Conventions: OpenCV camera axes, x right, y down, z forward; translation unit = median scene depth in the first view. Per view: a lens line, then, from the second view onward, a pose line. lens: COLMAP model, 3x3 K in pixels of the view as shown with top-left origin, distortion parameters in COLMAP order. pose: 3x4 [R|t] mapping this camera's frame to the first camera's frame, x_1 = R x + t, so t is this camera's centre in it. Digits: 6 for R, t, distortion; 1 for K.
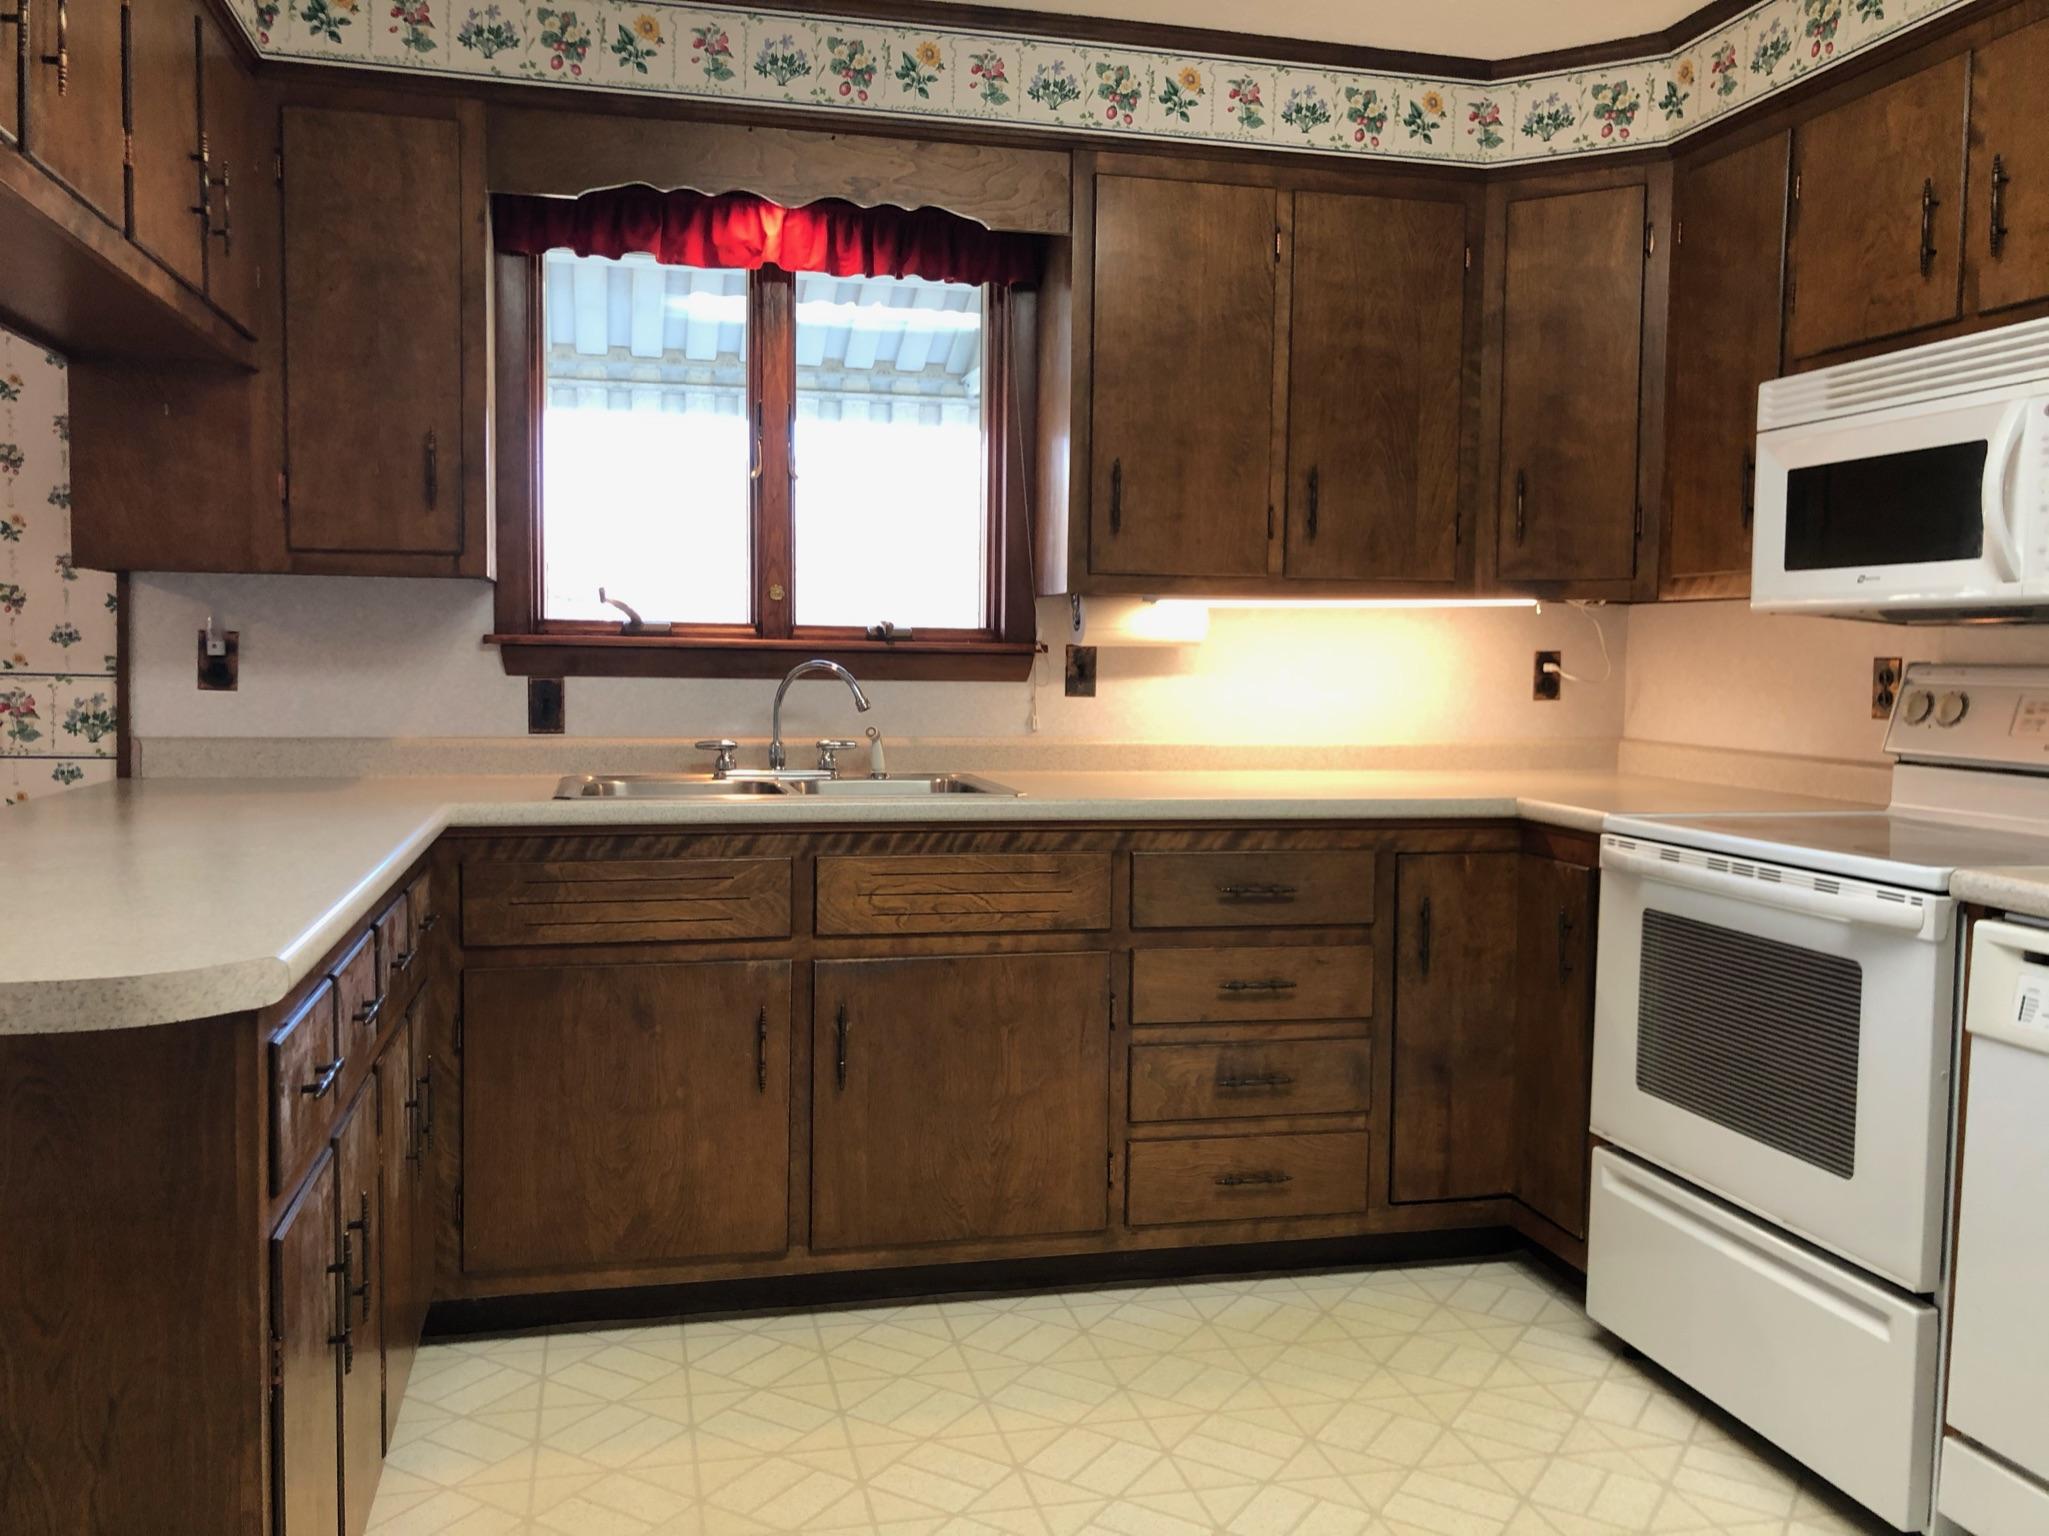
lens RADIAL K [[1691.1, 0, 1026.6], [0, 1691.1, 760.9], [0, 0, 1]] dist [0.028605, -0.019647]
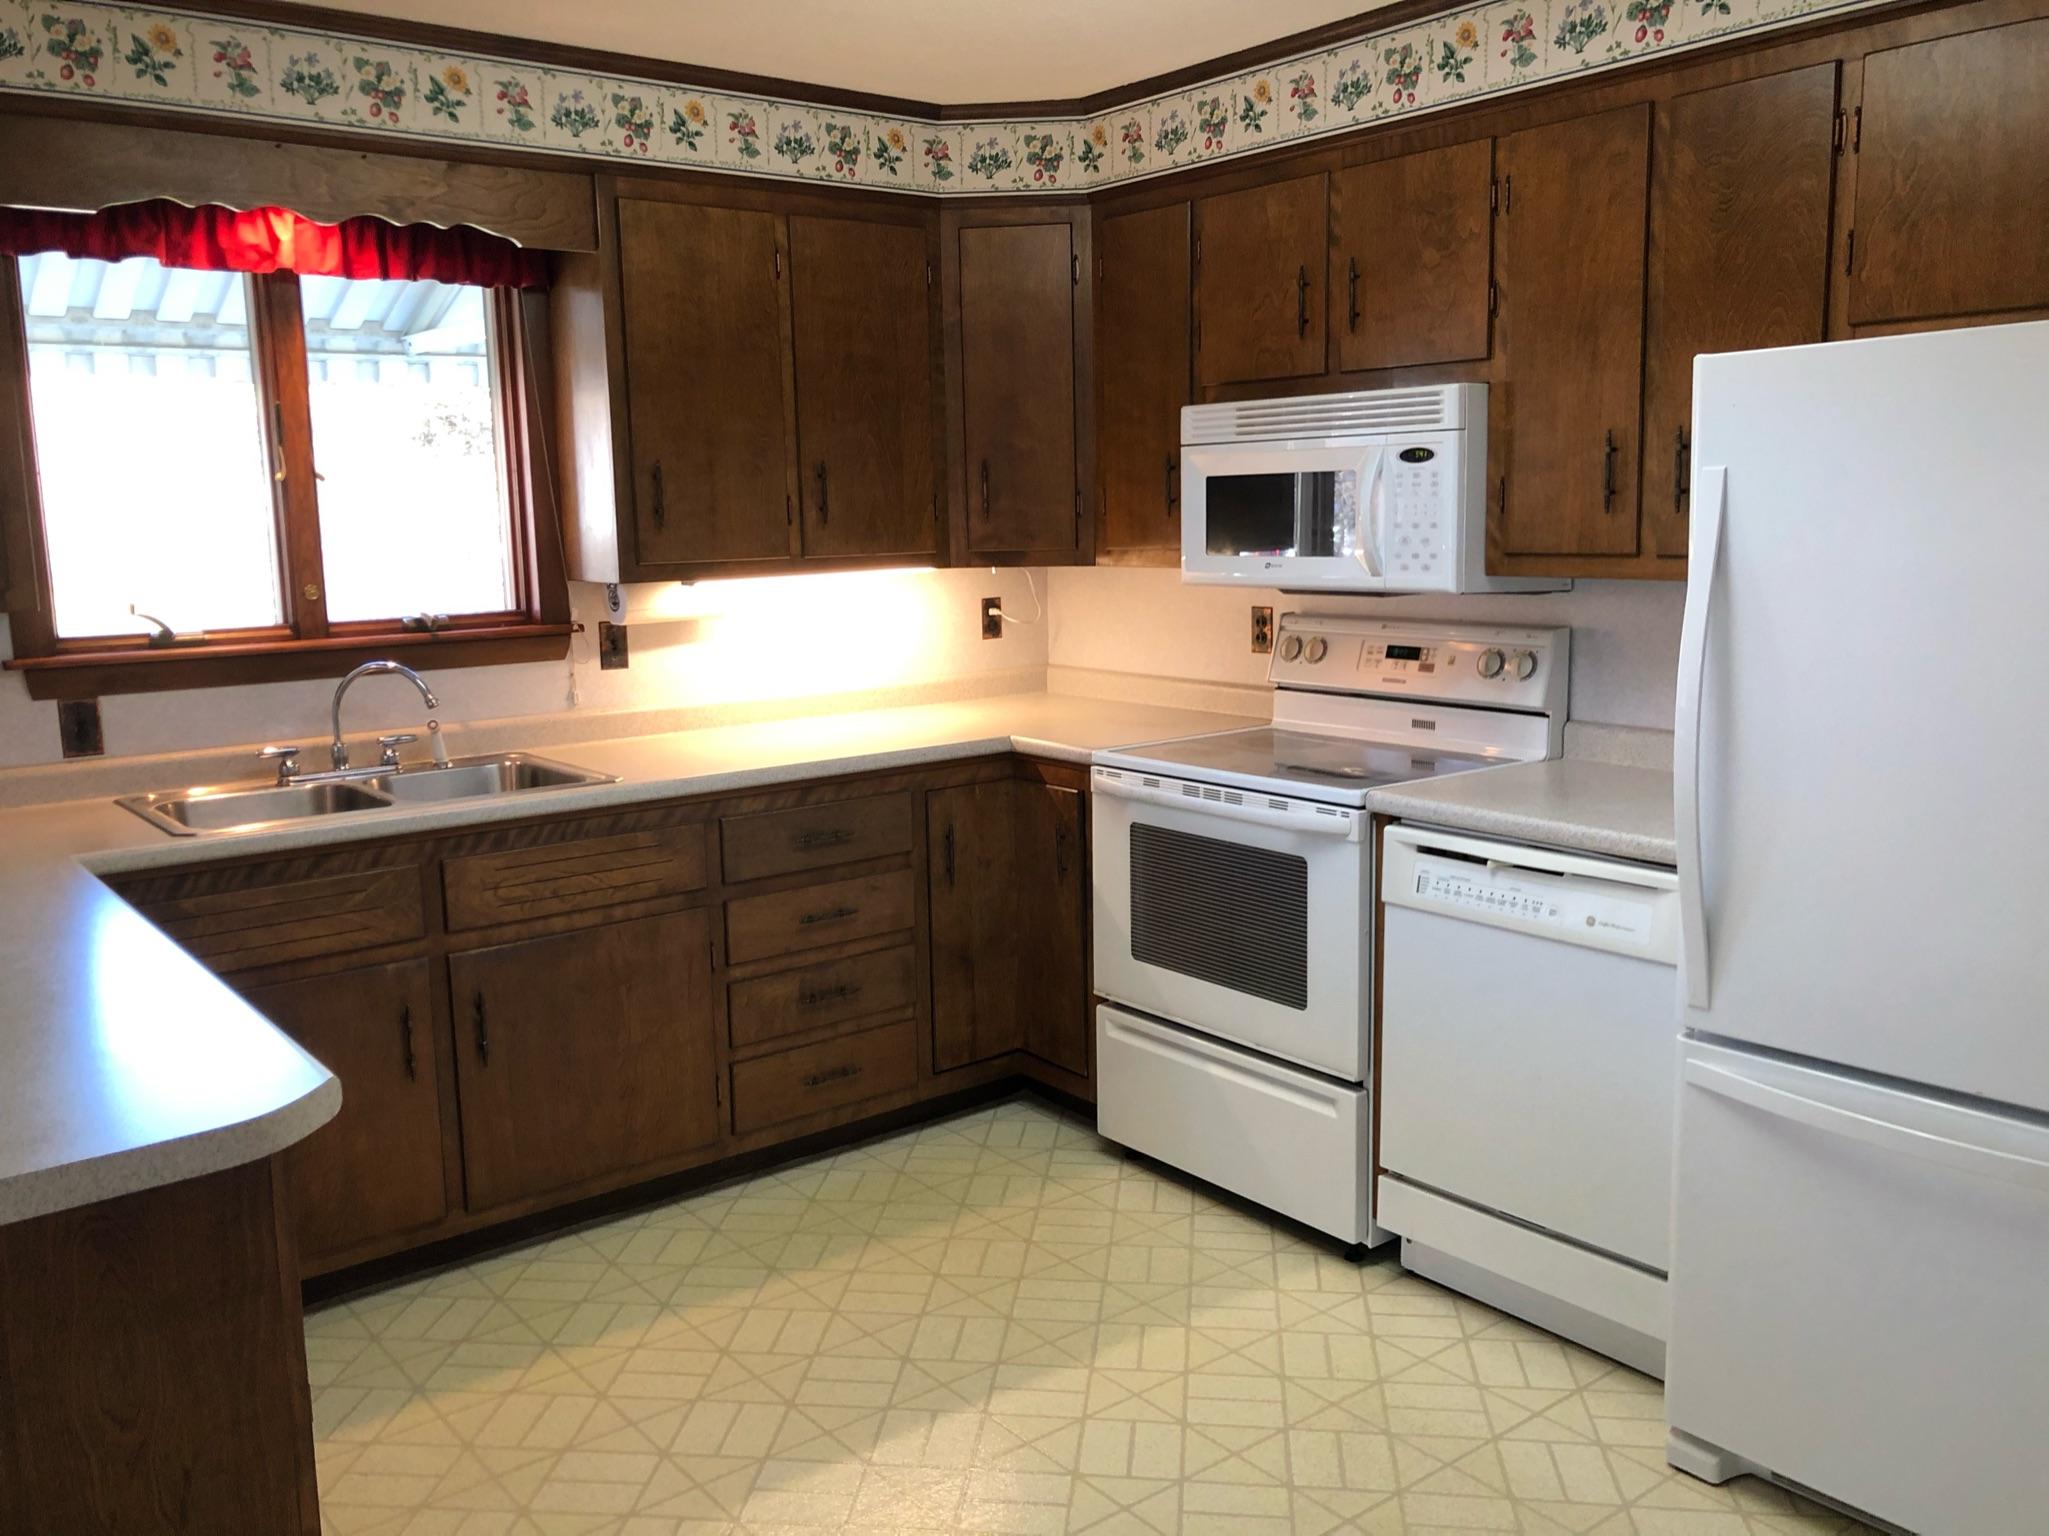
lens RADIAL K [[1691.1, 0, 1012.1], [0, 1691.1, 766.5], [0, 0, 1]] dist [0.028605, -0.019647]
pose [[0.907328, -0.100762, 0.408171, -0.218213], [0.060305, 0.992007, 0.110836, -0.094730], [-0.416076, -0.075950, 0.906152, -0.117692]]
